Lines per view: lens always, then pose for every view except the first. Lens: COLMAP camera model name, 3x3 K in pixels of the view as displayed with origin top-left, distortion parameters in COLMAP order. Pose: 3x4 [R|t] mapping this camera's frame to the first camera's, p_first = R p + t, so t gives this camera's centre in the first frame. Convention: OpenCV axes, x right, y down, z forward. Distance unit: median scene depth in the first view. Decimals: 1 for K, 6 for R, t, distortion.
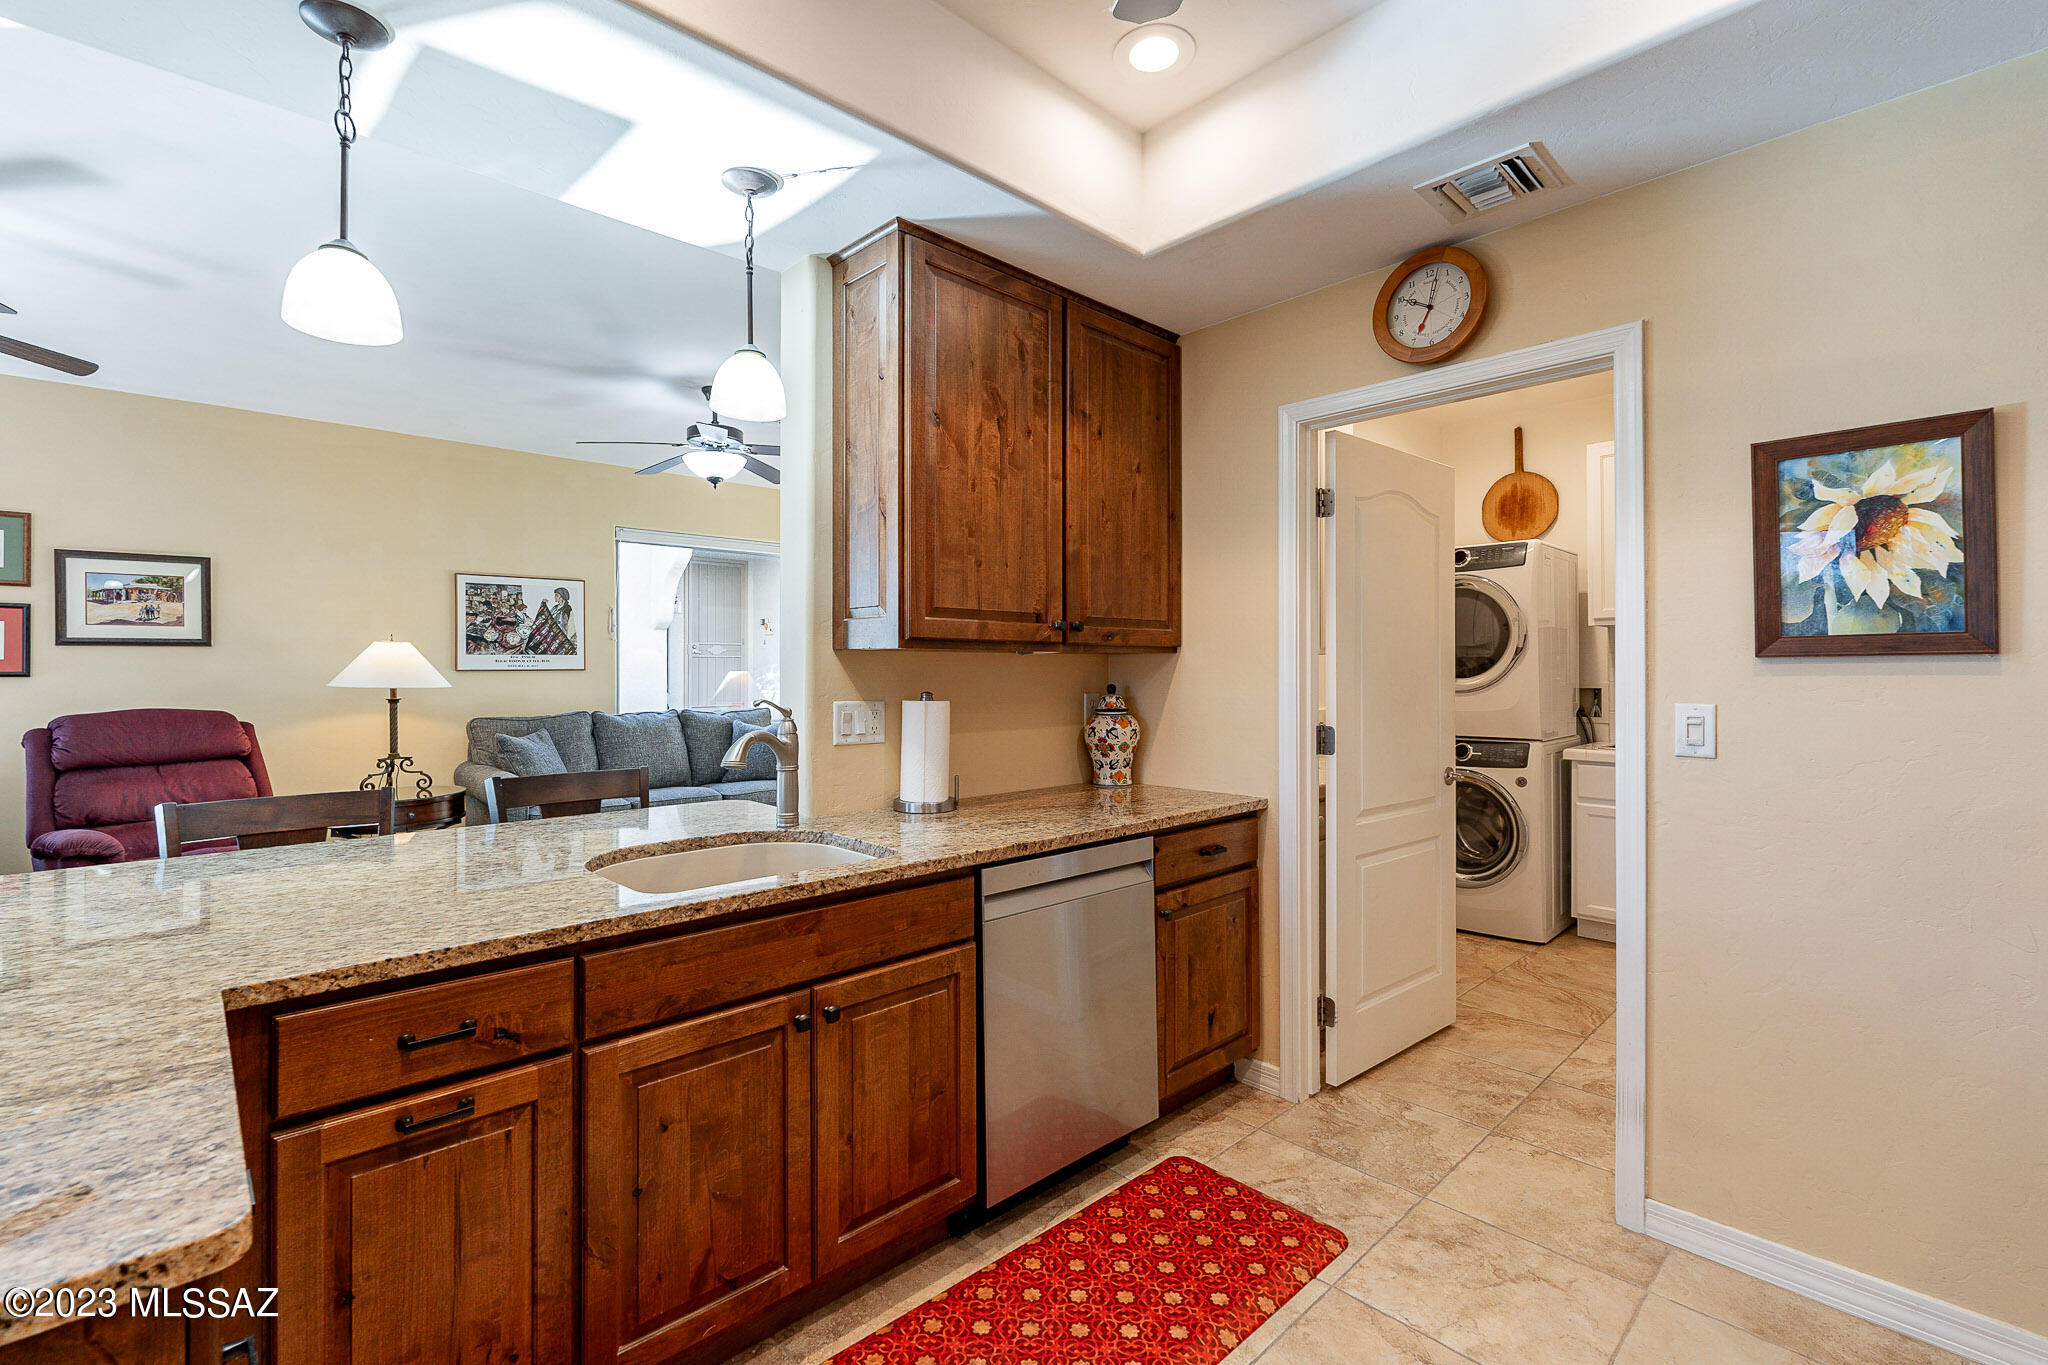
lens RADIAL K [[901.0, 0, 1020.9], [0, 901.0, 664.3], [0, 0, 1]] dist [-0.002773, -0.000250]
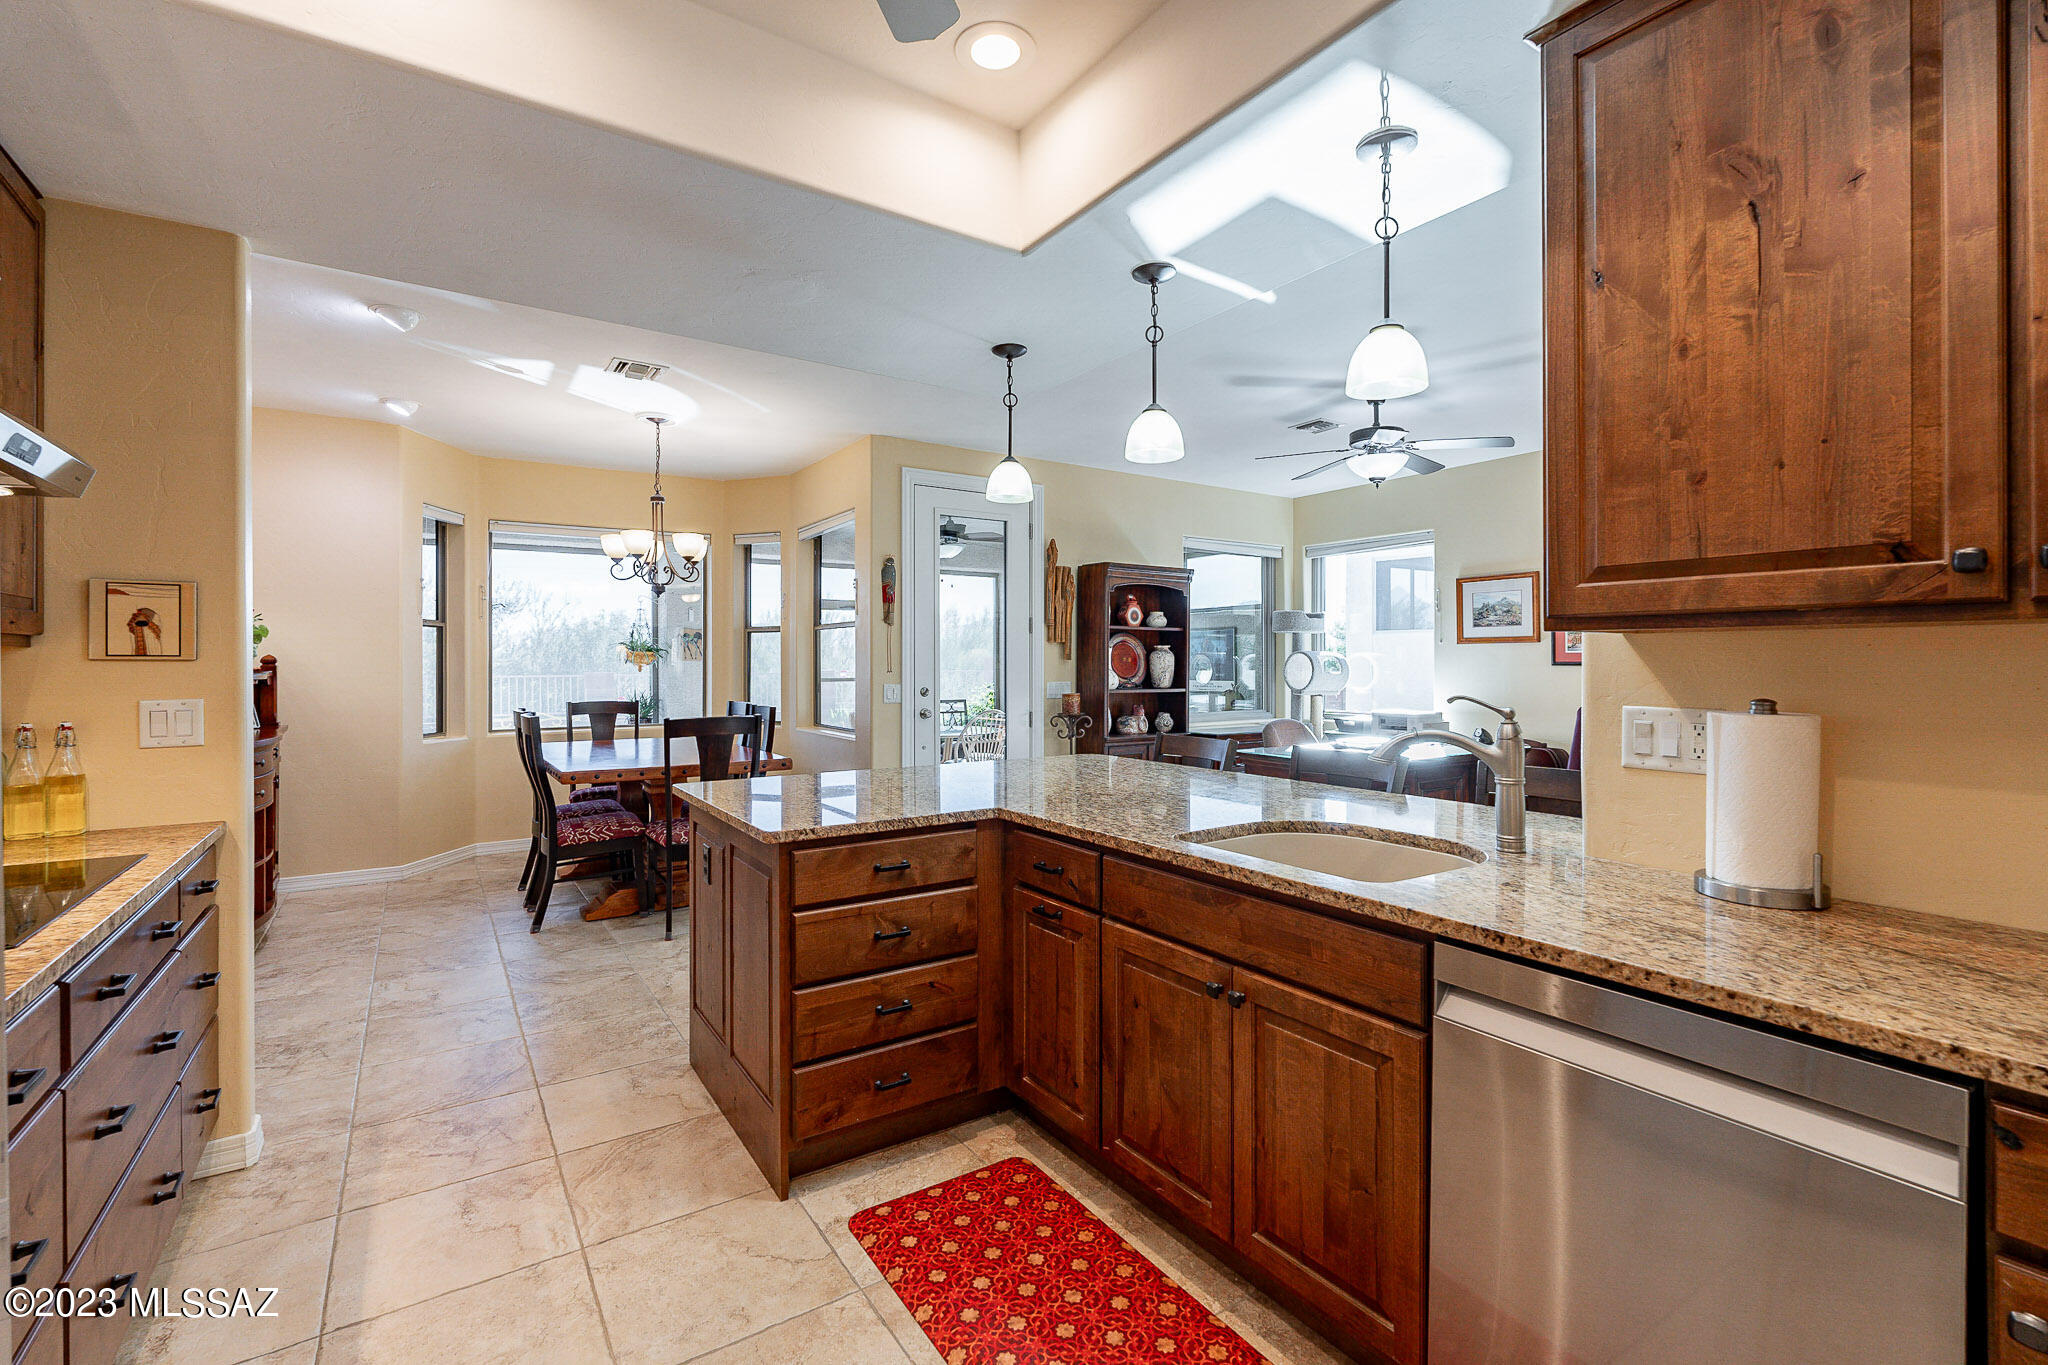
lens RADIAL K [[901.0, 0, 1020.9], [0, 901.0, 664.3], [0, 0, 1]] dist [-0.002773, -0.000250]
pose [[-0.168673, 0.003622, -0.985665, 0.553536], [0.009620, 0.999952, 0.002029, 0.002157], [0.985625, -0.009139, -0.168699, 0.616909]]
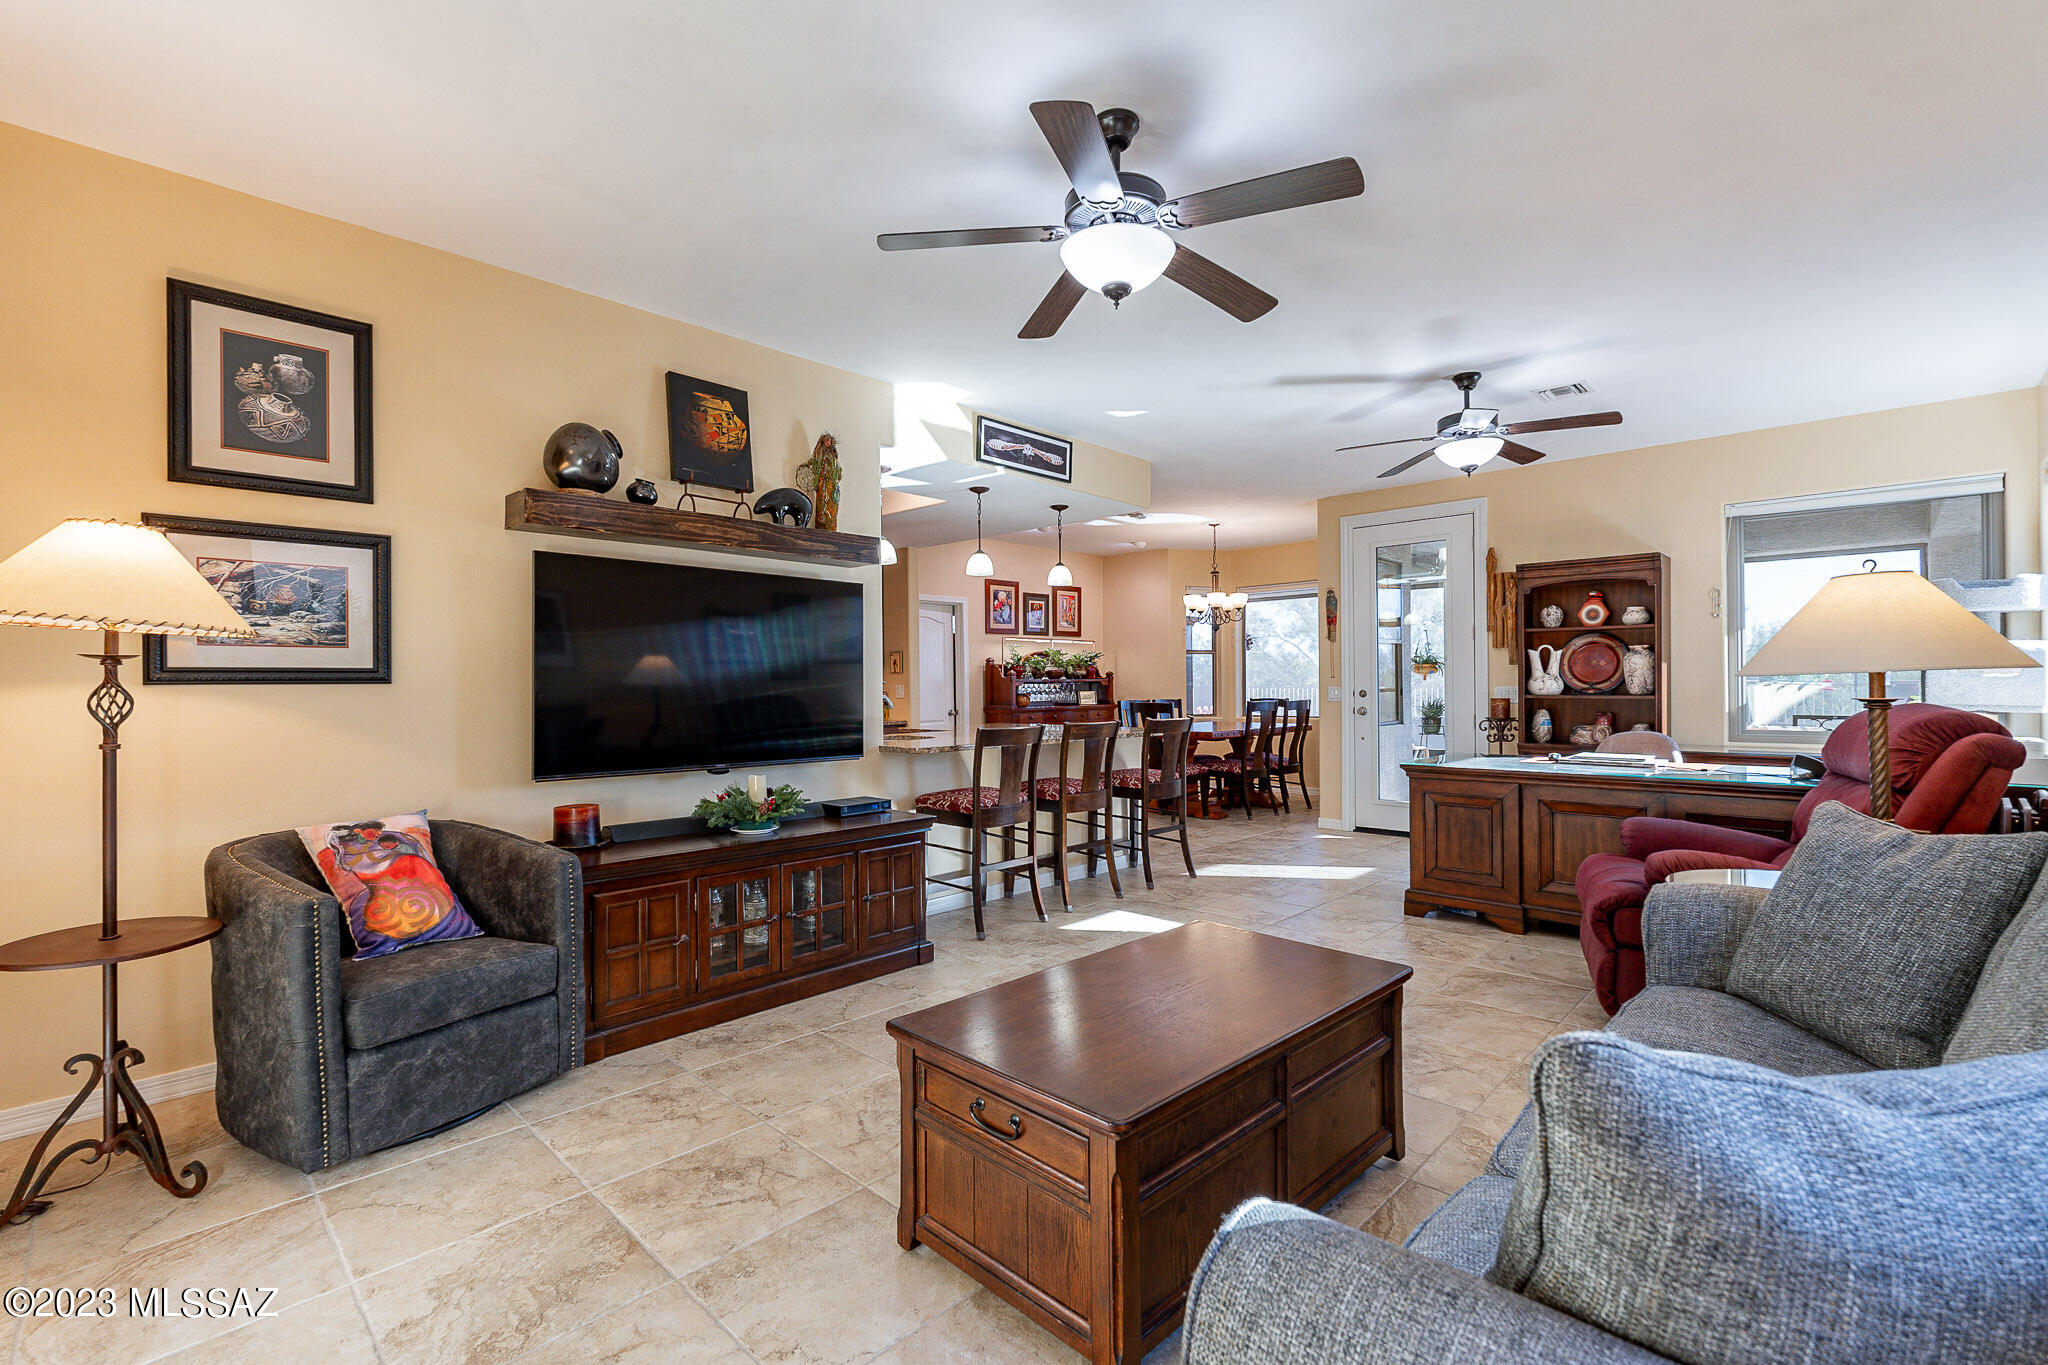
lens RADIAL K [[896.0, 0, 1024.0], [0, 896.0, 682.5], [0, 0, 1]] dist [-0.002969, -0.000067]
pose [[-0.999187, 0.009426, -0.039190, -0.466941], [0.009823, 0.999902, -0.009939, 0.056745], [0.039093, -0.010316, -0.999182, 2.729439]]
